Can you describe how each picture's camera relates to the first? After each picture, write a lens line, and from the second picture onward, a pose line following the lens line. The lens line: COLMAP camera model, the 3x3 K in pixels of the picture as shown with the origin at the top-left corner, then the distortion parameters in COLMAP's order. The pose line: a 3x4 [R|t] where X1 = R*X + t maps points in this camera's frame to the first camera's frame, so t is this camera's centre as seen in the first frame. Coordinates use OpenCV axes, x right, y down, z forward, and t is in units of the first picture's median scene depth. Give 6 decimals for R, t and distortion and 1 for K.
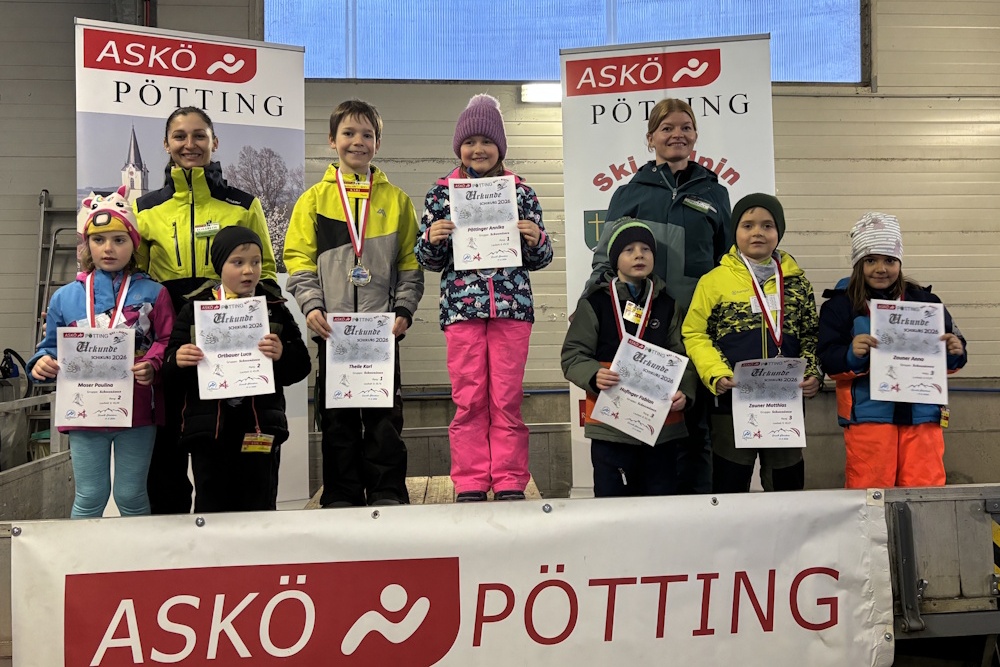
lens RADIAL K [[885.2, 0, 497.4], [0, 885.2, 287.7], [0, 0, 1]] dist [-0.006138, 0.034101]
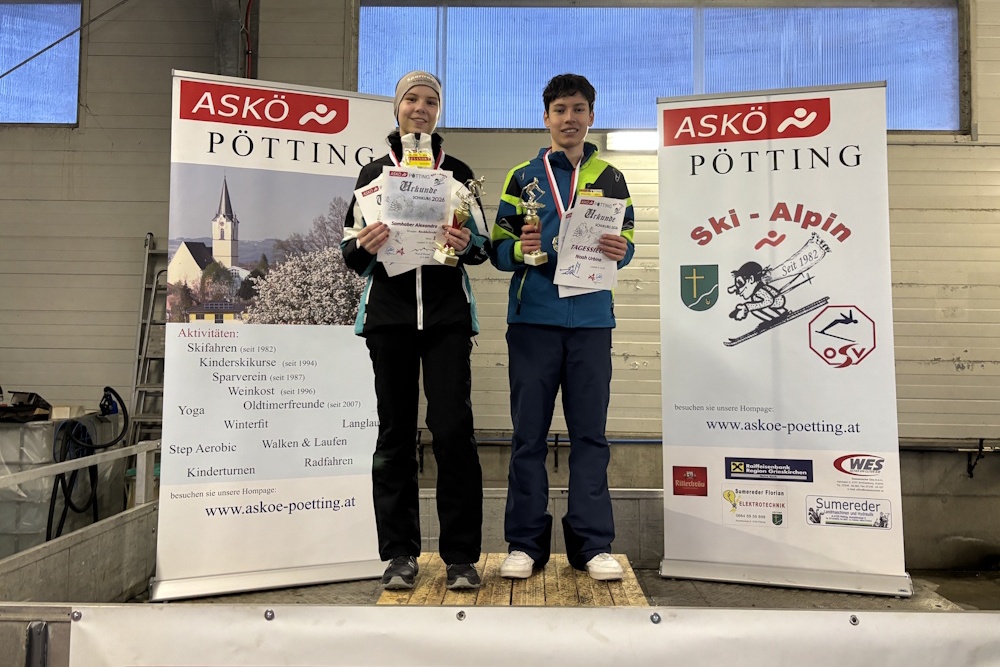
lens RADIAL K [[834.0, 0, 491.8], [0, 834.0, 291.7], [0, 0, 1]] dist [0.007858, -0.001055]
pose [[0.995343, 0.017684, -0.094762, -0.021211], [-0.021130, 0.999147, -0.035486, -0.026341], [0.094054, 0.037323, 0.994867, 0.098861]]
